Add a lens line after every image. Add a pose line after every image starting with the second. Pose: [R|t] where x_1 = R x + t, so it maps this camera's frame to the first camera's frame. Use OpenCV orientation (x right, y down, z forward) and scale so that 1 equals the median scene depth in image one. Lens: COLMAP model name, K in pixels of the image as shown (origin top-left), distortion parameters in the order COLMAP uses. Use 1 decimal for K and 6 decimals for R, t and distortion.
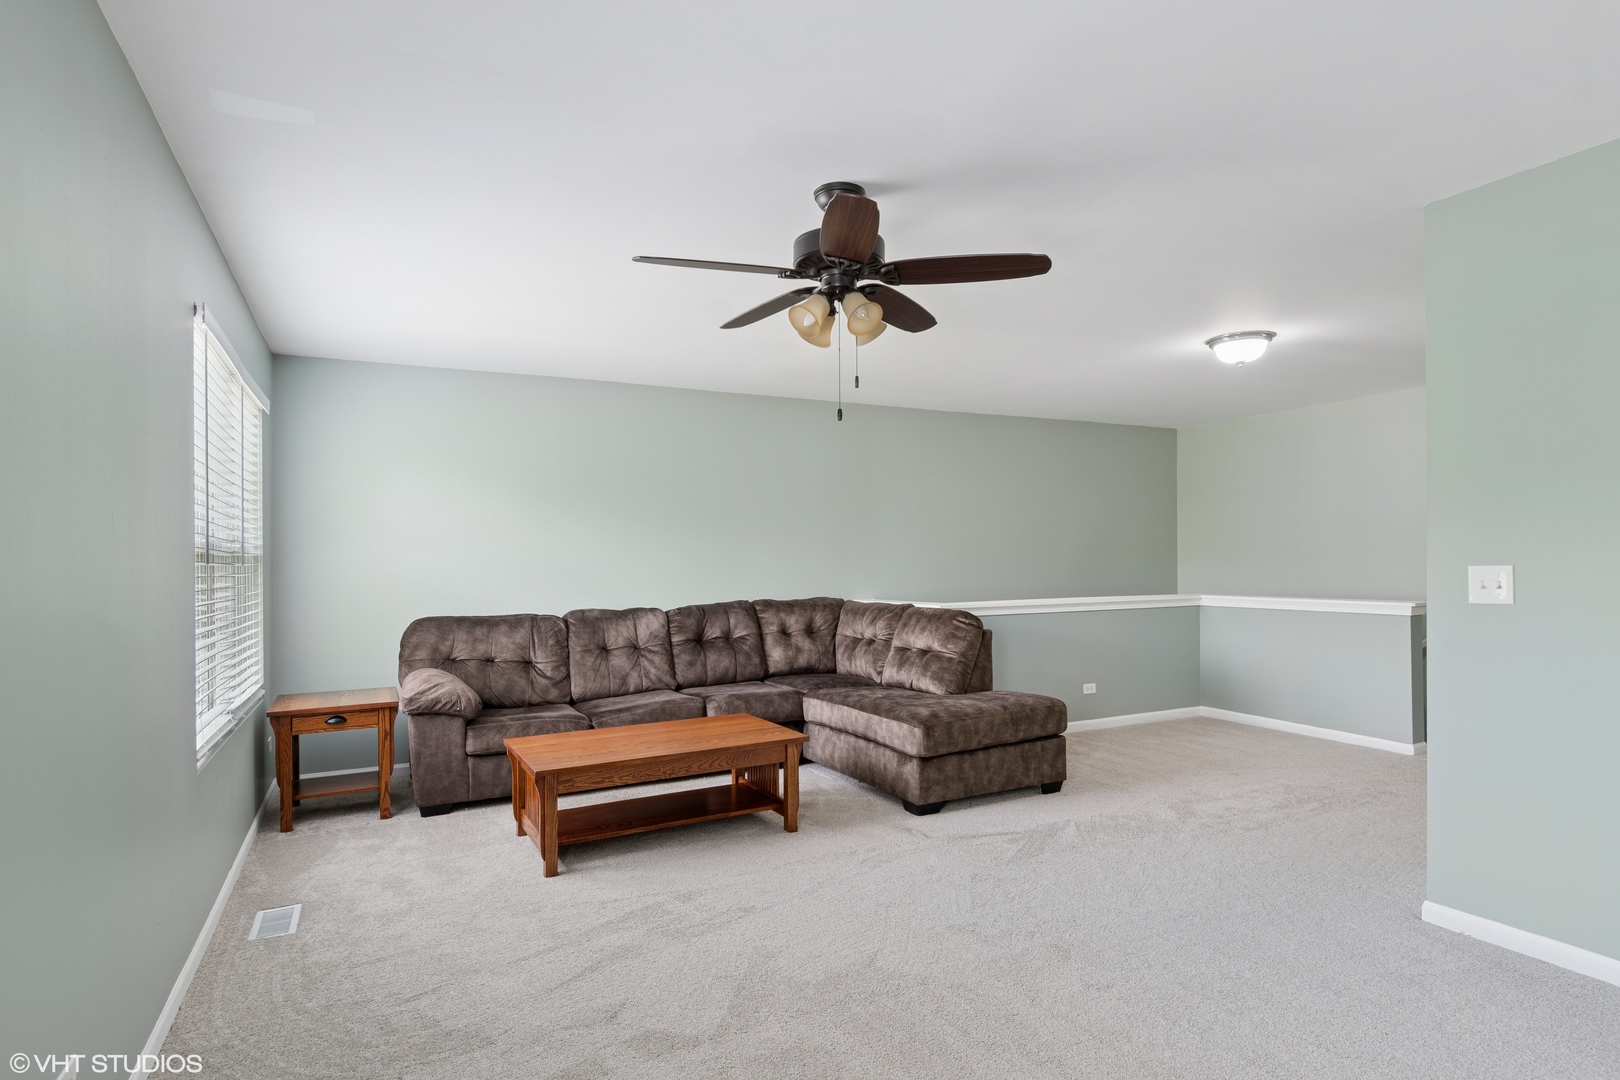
lens RADIAL K [[867.2, 0, 810.0], [0, 867.2, 540.0], [0, 0, 1]] dist [0.004300, -0.000143]
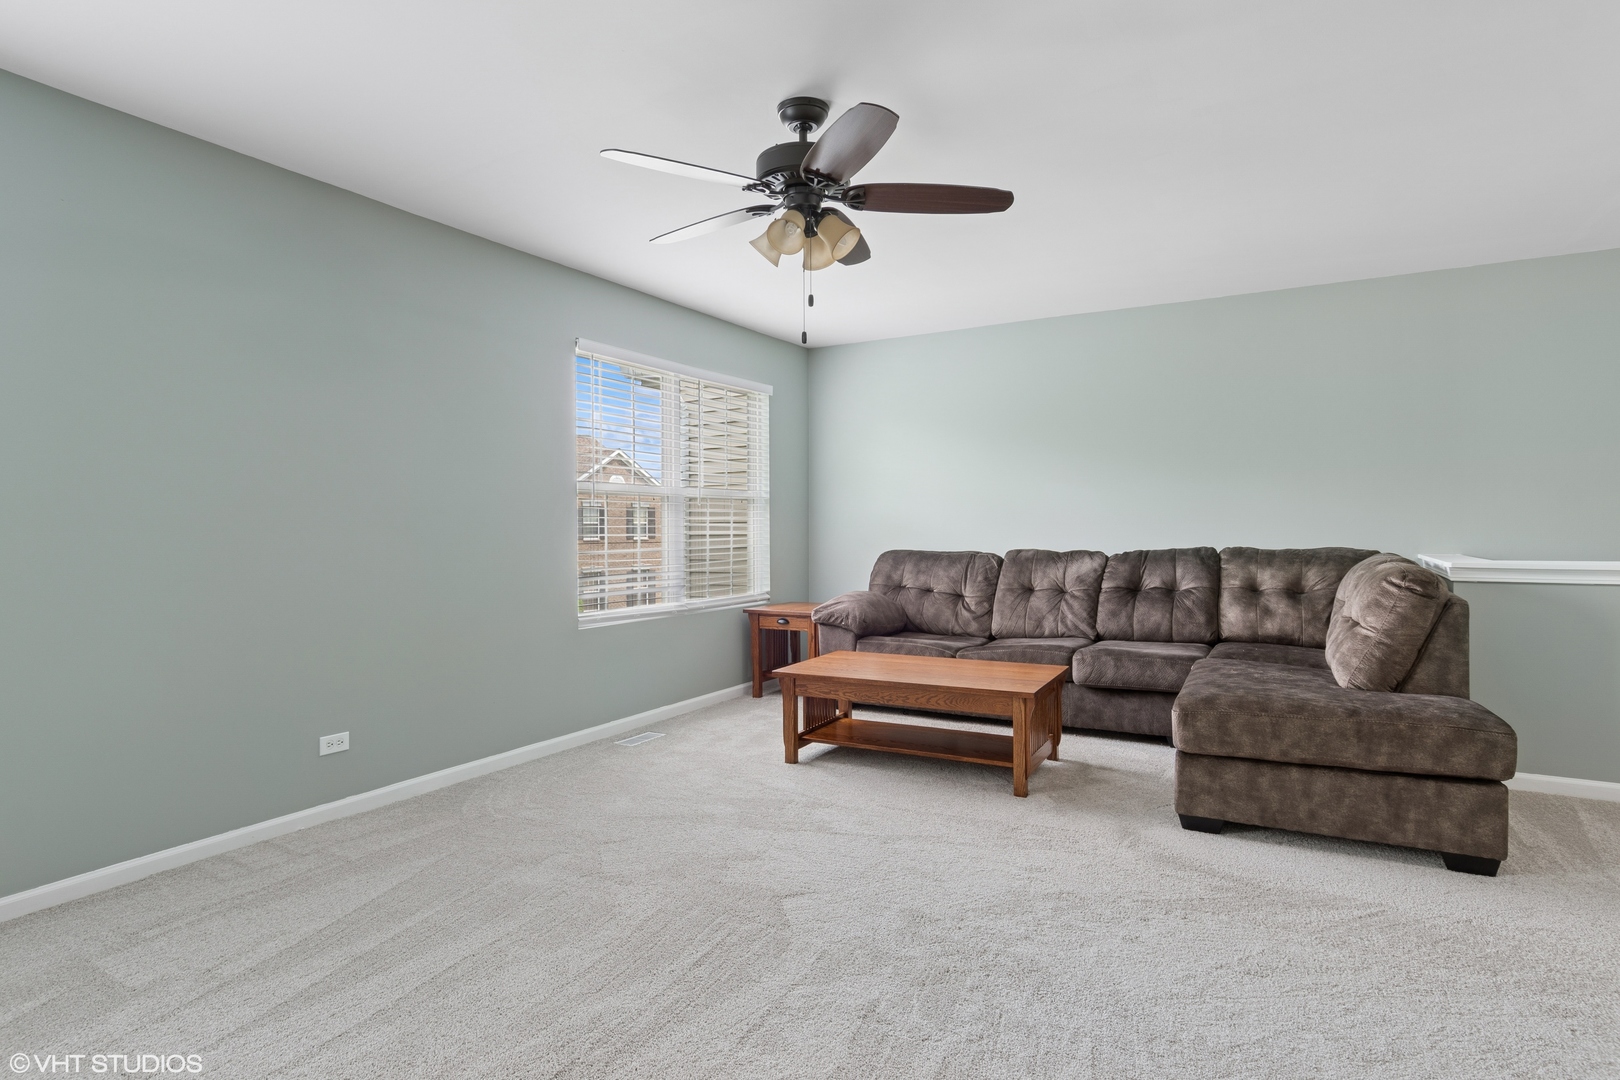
lens RADIAL K [[847.7, 0, 810.0], [0, 847.7, 540.0], [0, 0, 1]] dist [-0.001987, -0.000482]
pose [[0.550170, 0.024117, -0.834705, 0.438560], [0.016774, 0.999062, 0.039922, 0.026474], [0.834884, -0.035965, 0.549249, 0.264330]]
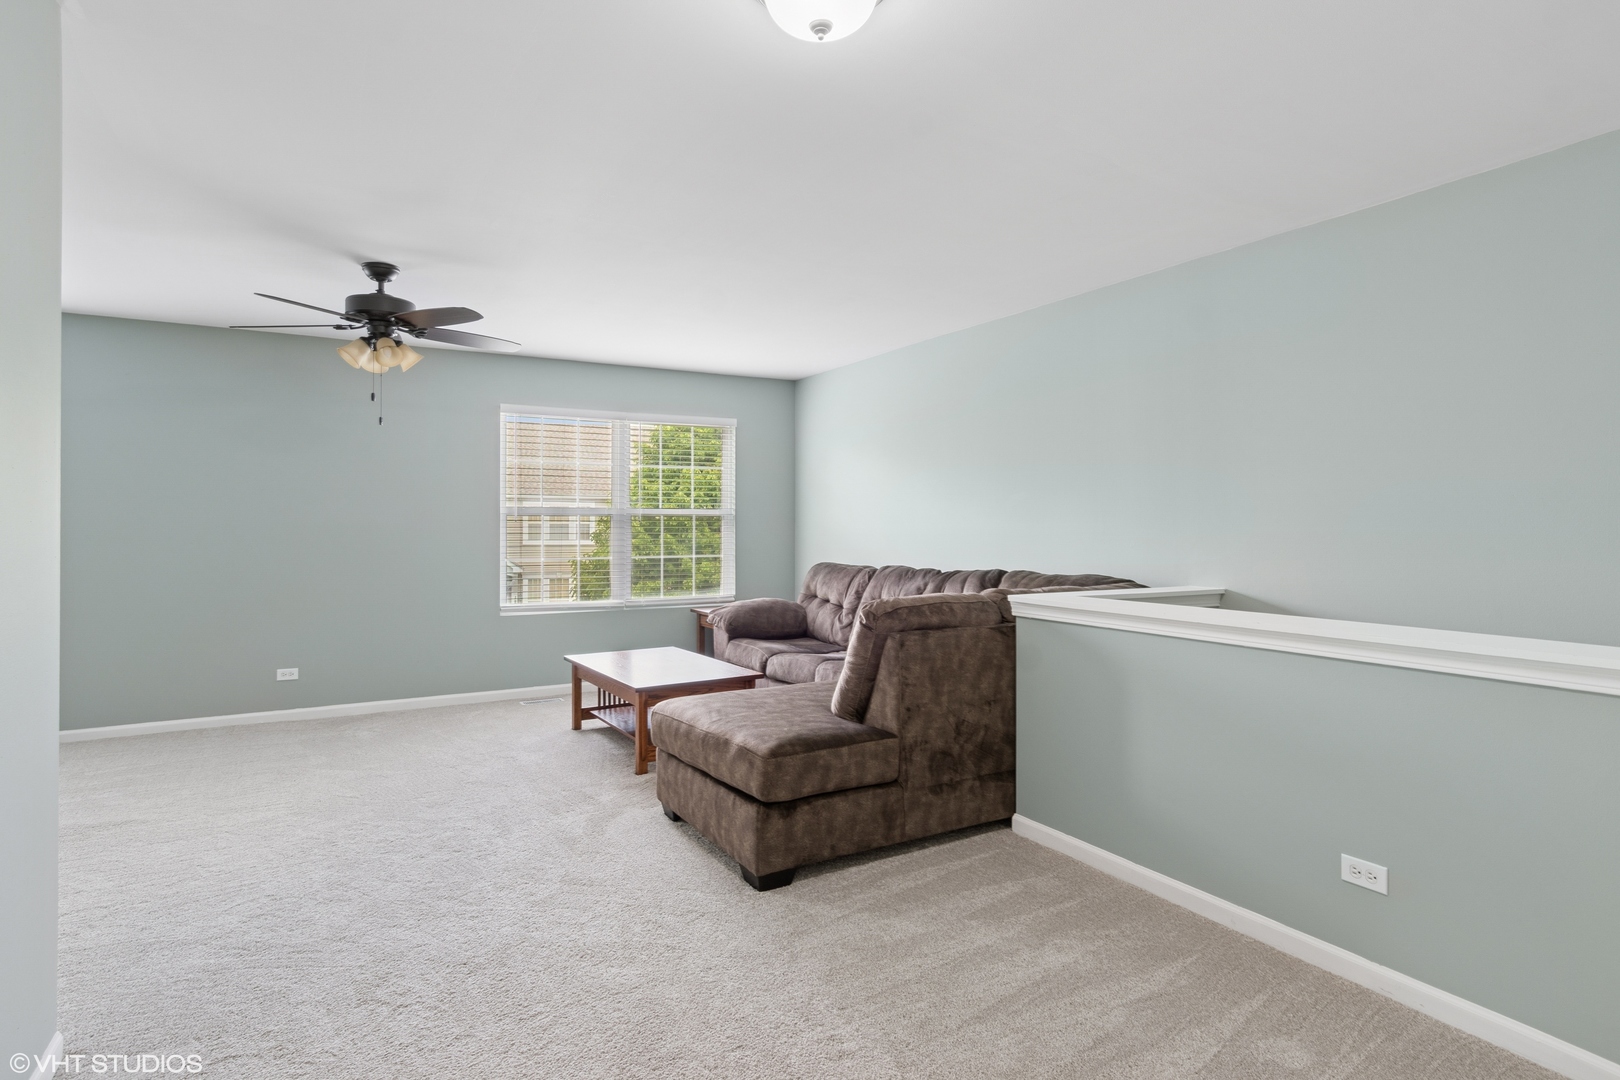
lens RADIAL K [[849.8, 0, 806.2], [0, 849.8, 519.9], [0, 0, 1]] dist [-0.001192, -0.000227]
pose [[0.064497, 0.007283, -0.997891, 0.777887], [0.020525, 0.999752, 0.008623, 0.014593], [0.997707, -0.021038, 0.064332, 0.861498]]
